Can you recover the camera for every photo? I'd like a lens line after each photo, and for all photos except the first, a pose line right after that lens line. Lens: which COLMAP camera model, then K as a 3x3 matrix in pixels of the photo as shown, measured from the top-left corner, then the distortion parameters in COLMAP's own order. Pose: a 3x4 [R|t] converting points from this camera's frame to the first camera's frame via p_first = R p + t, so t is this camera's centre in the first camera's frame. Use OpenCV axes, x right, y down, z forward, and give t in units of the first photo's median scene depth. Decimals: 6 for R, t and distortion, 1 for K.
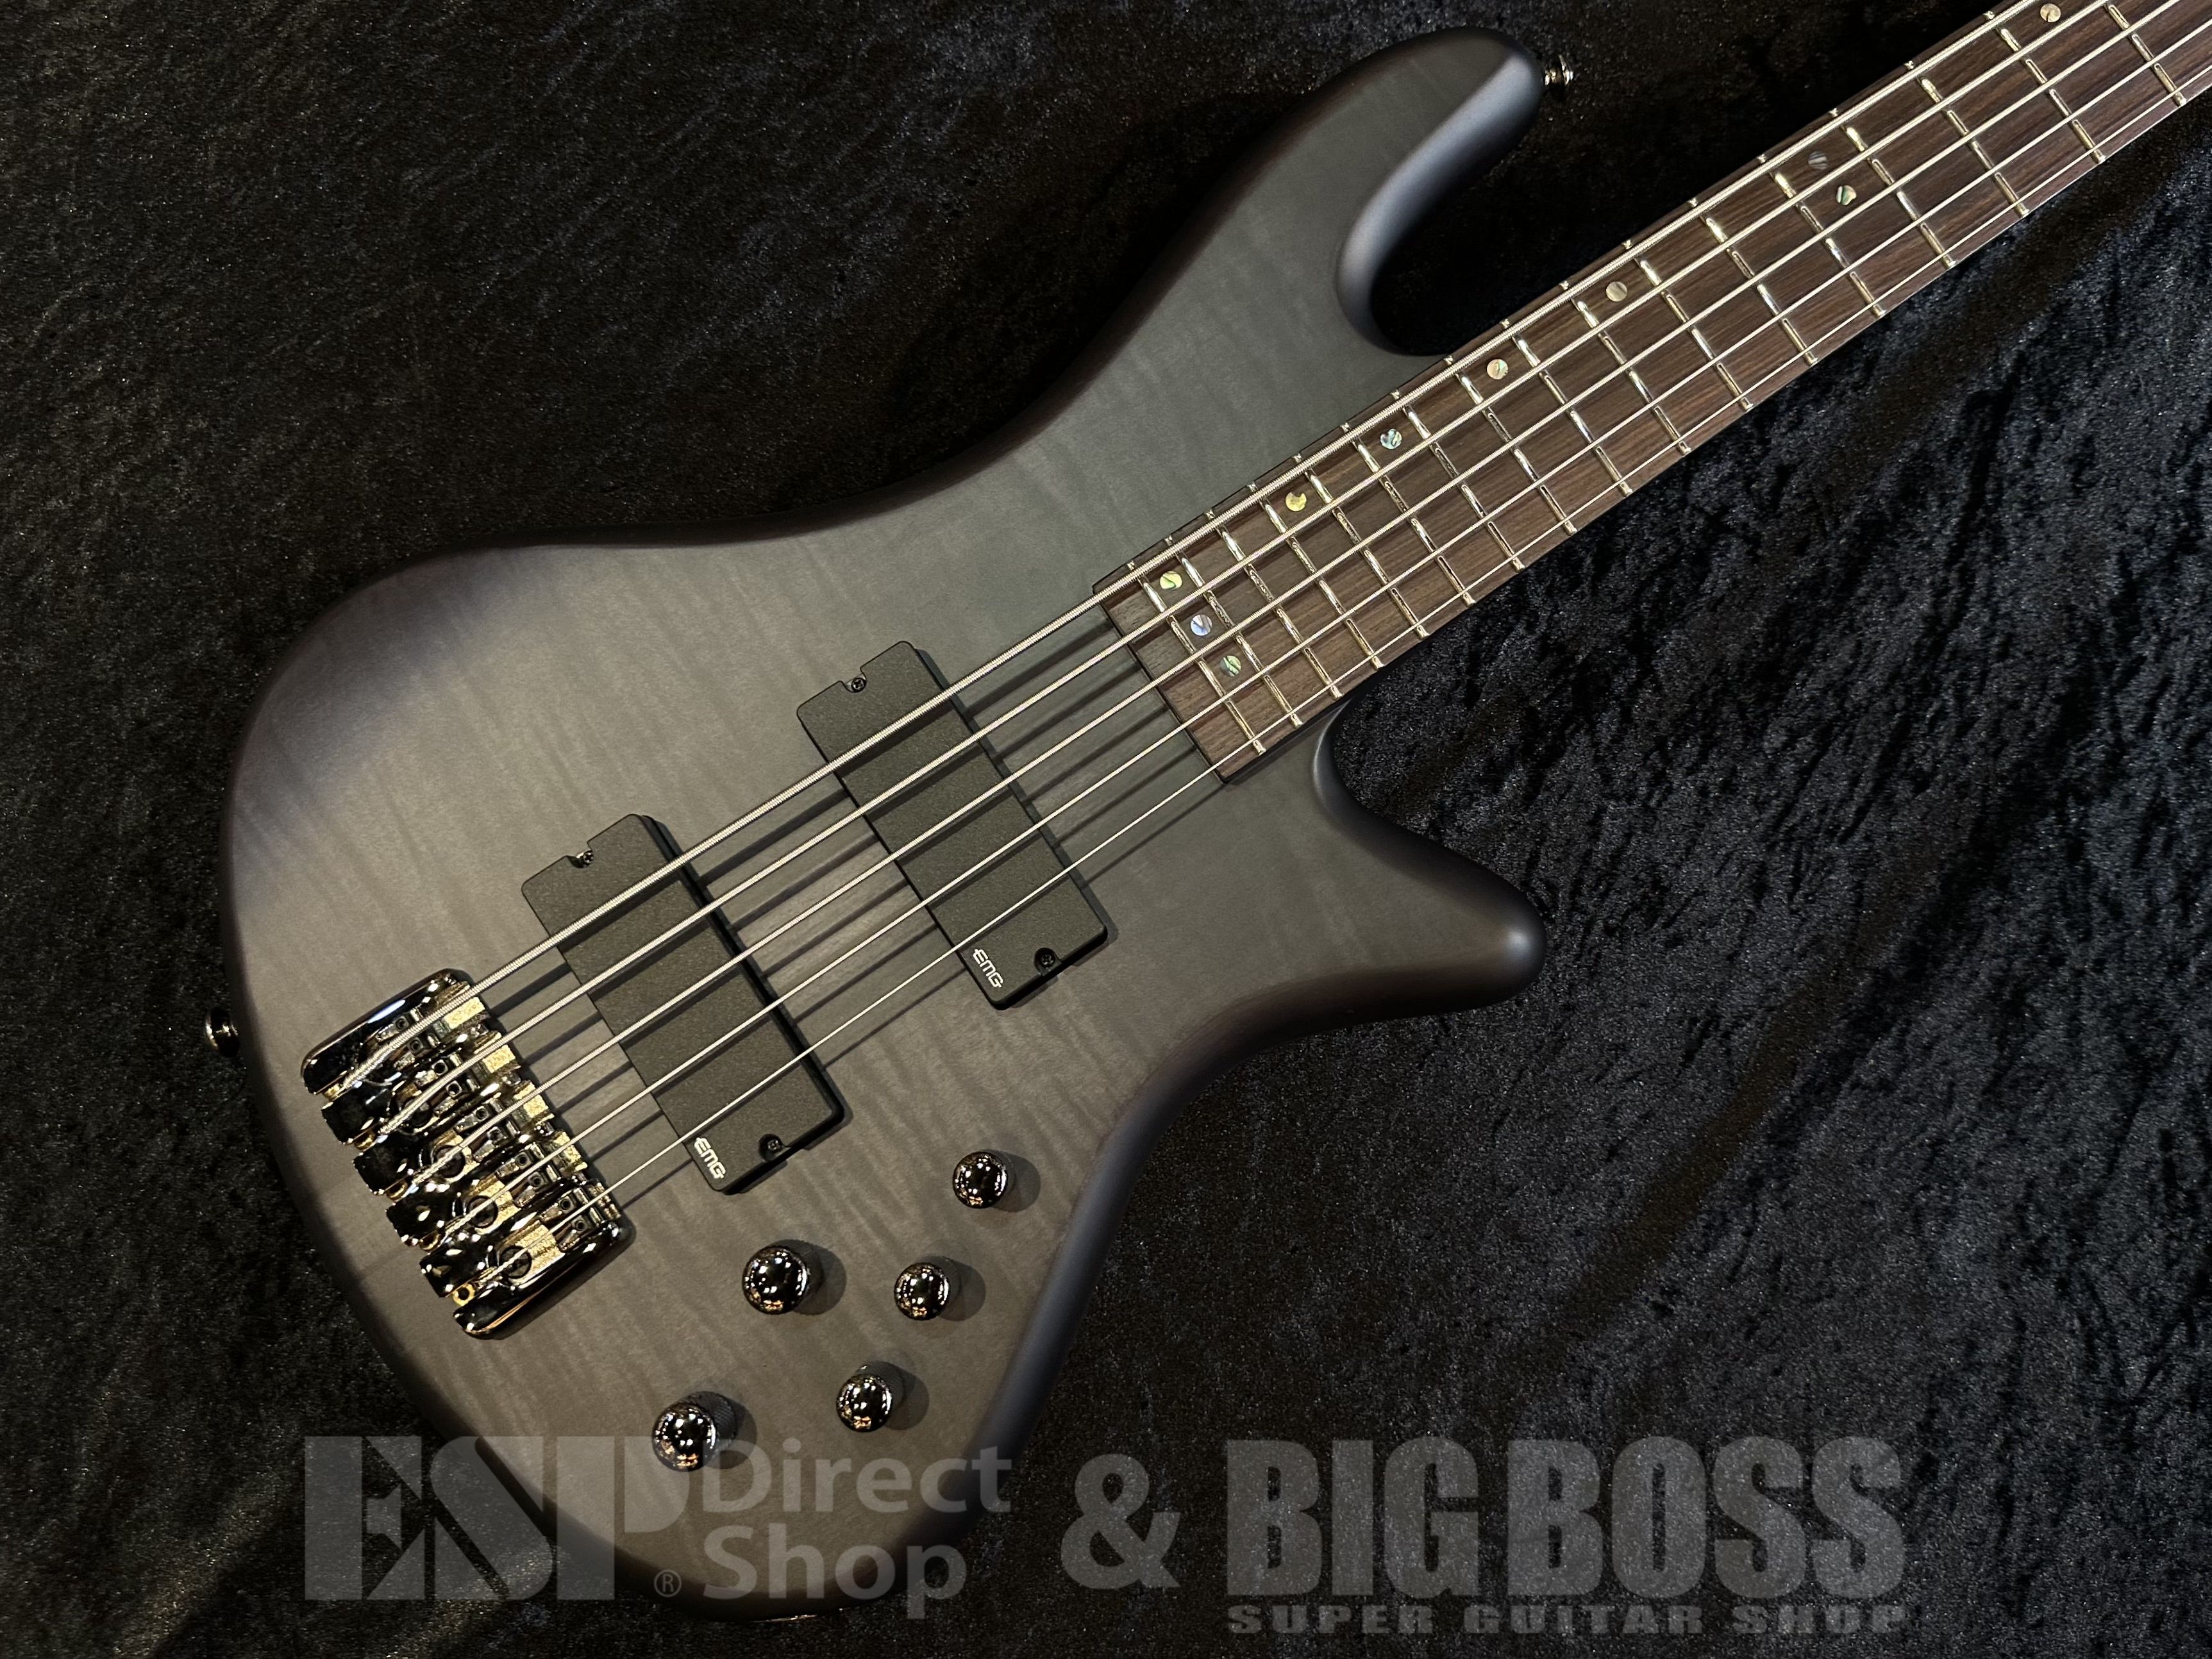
lens RADIAL K [[2174.7, 0, 1151.4], [0, 2174.7, 881.4], [0, 0, 1]] dist [0.038428, 0.000000]
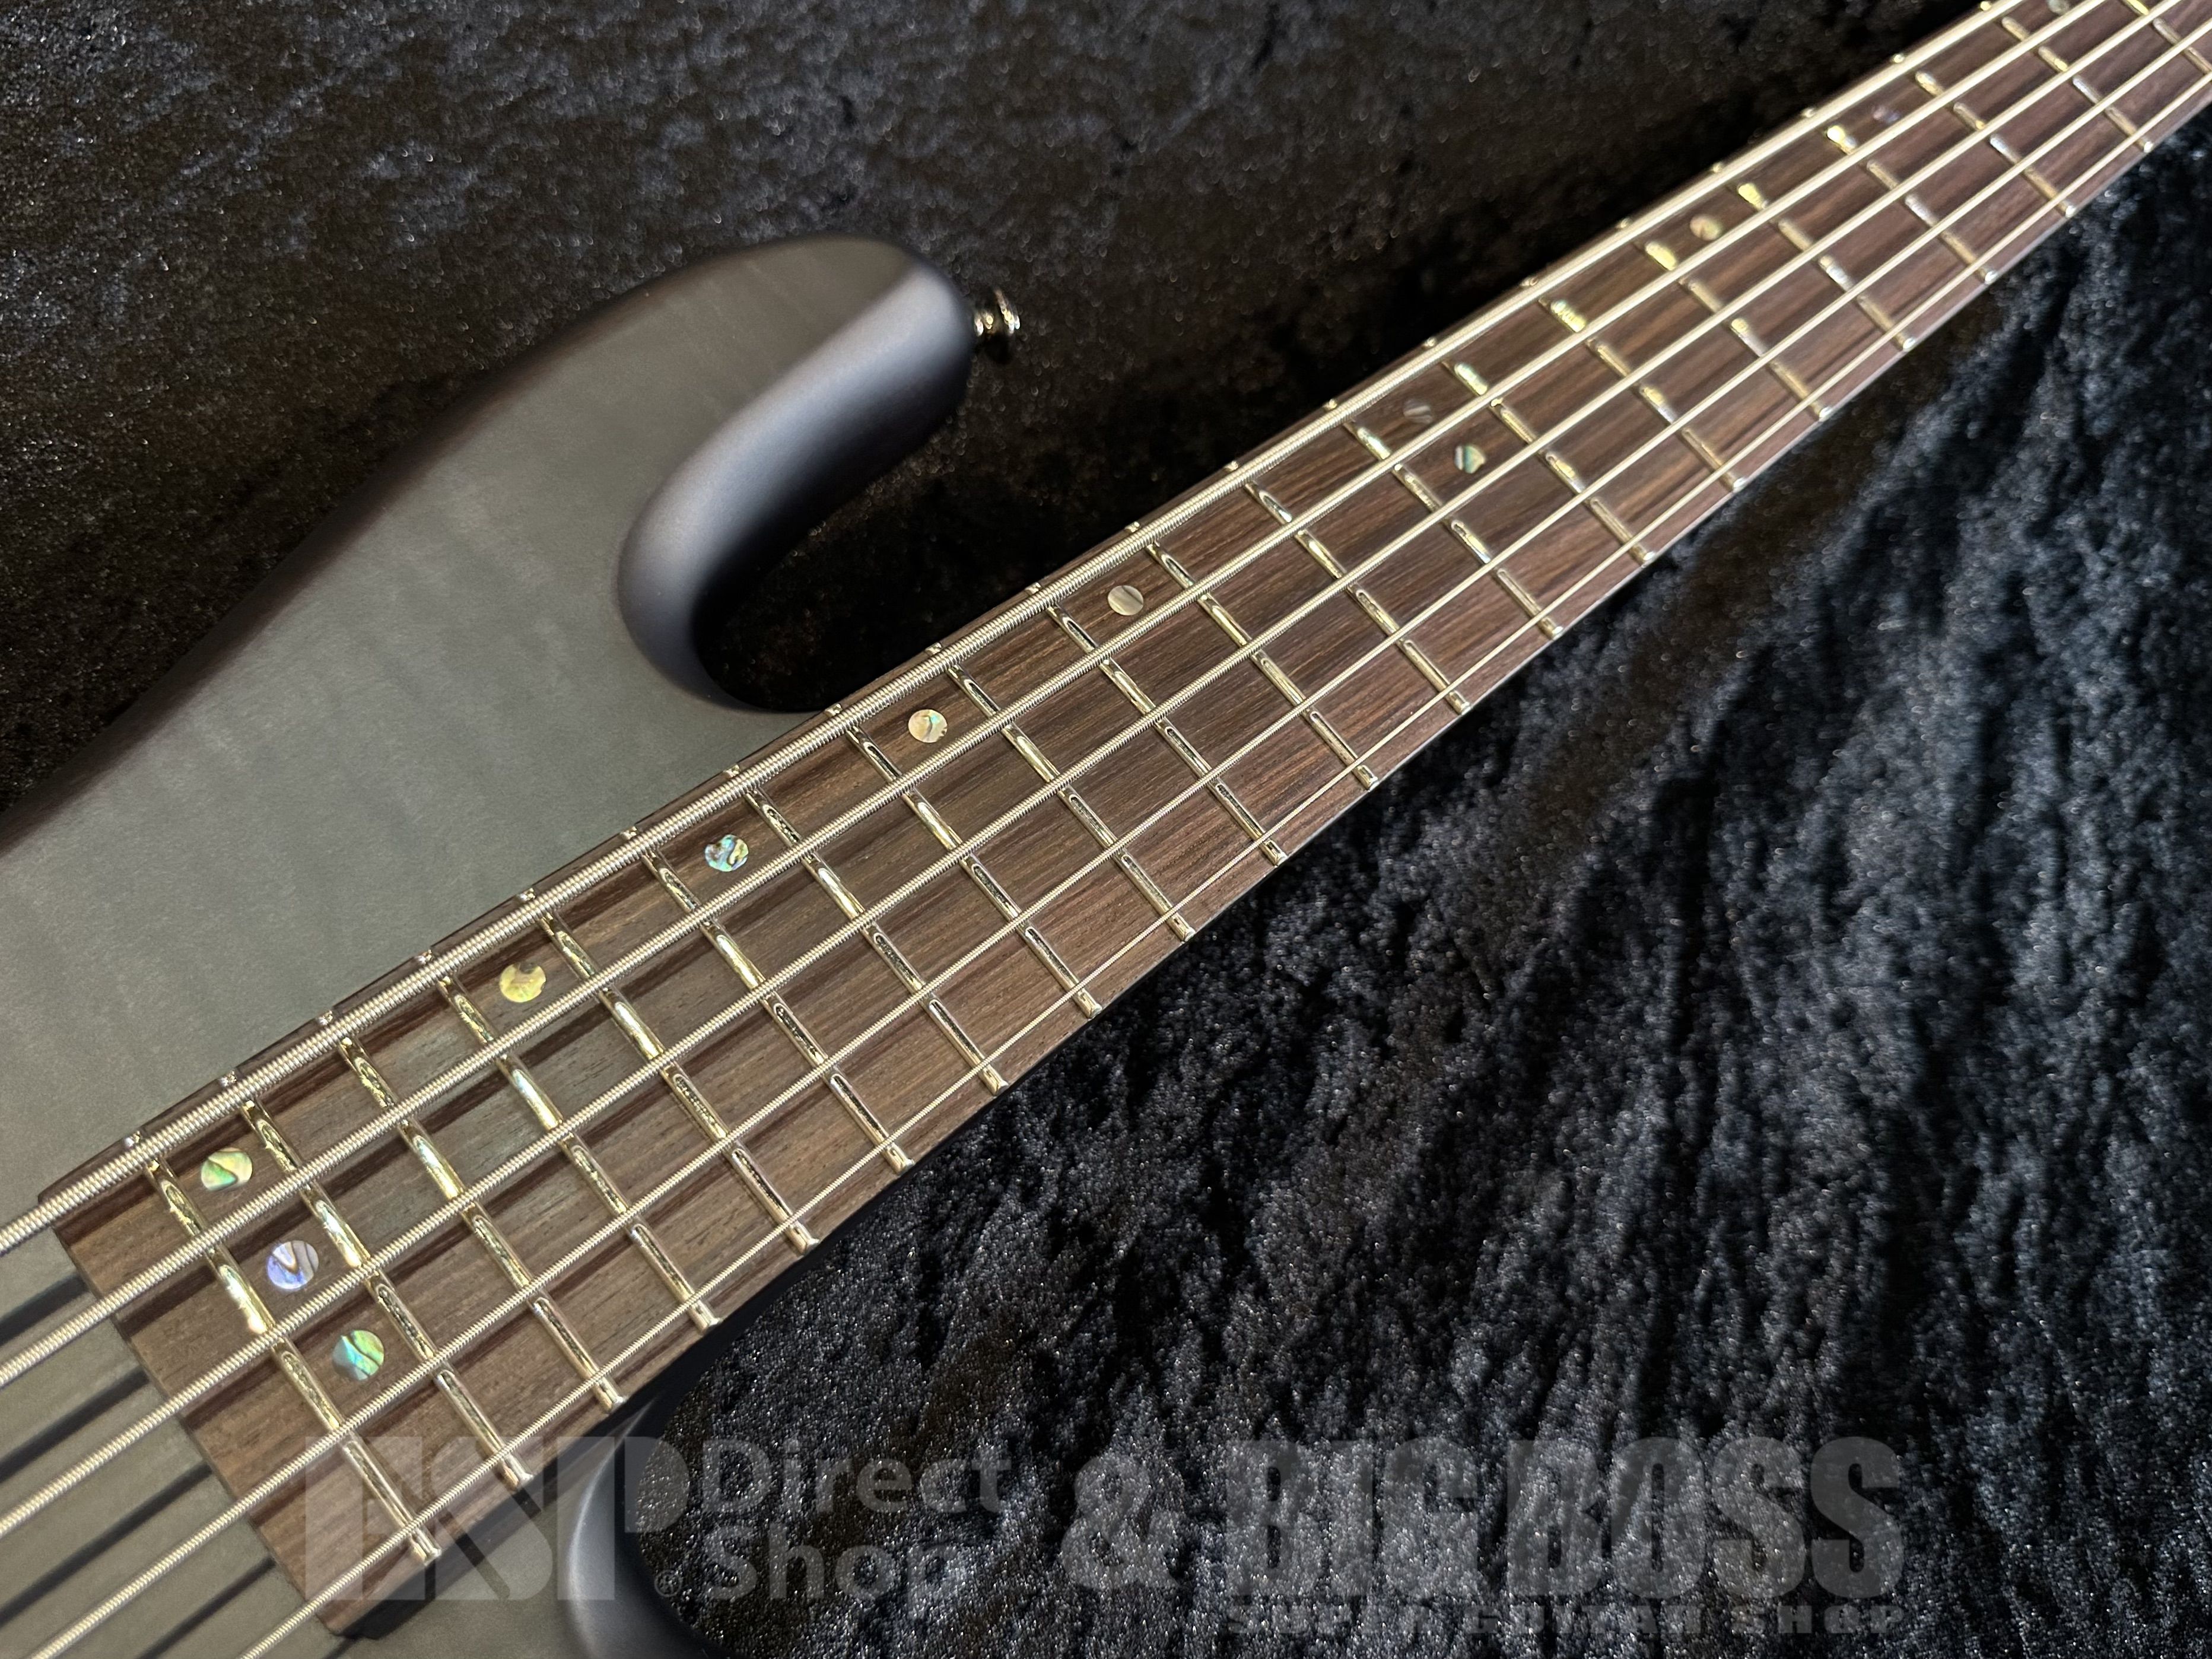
lens RADIAL K [[1844.4, 0, 1105.2], [0, 1844.4, 819.7], [0, 0, 1]] dist [0.025014, -0.079416]
pose [[0.976491, -0.035135, 0.212677, 0.096817], [0.095564, 0.954933, -0.281016, -0.074757], [-0.193219, 0.294734, 0.935841, 0.529261]]
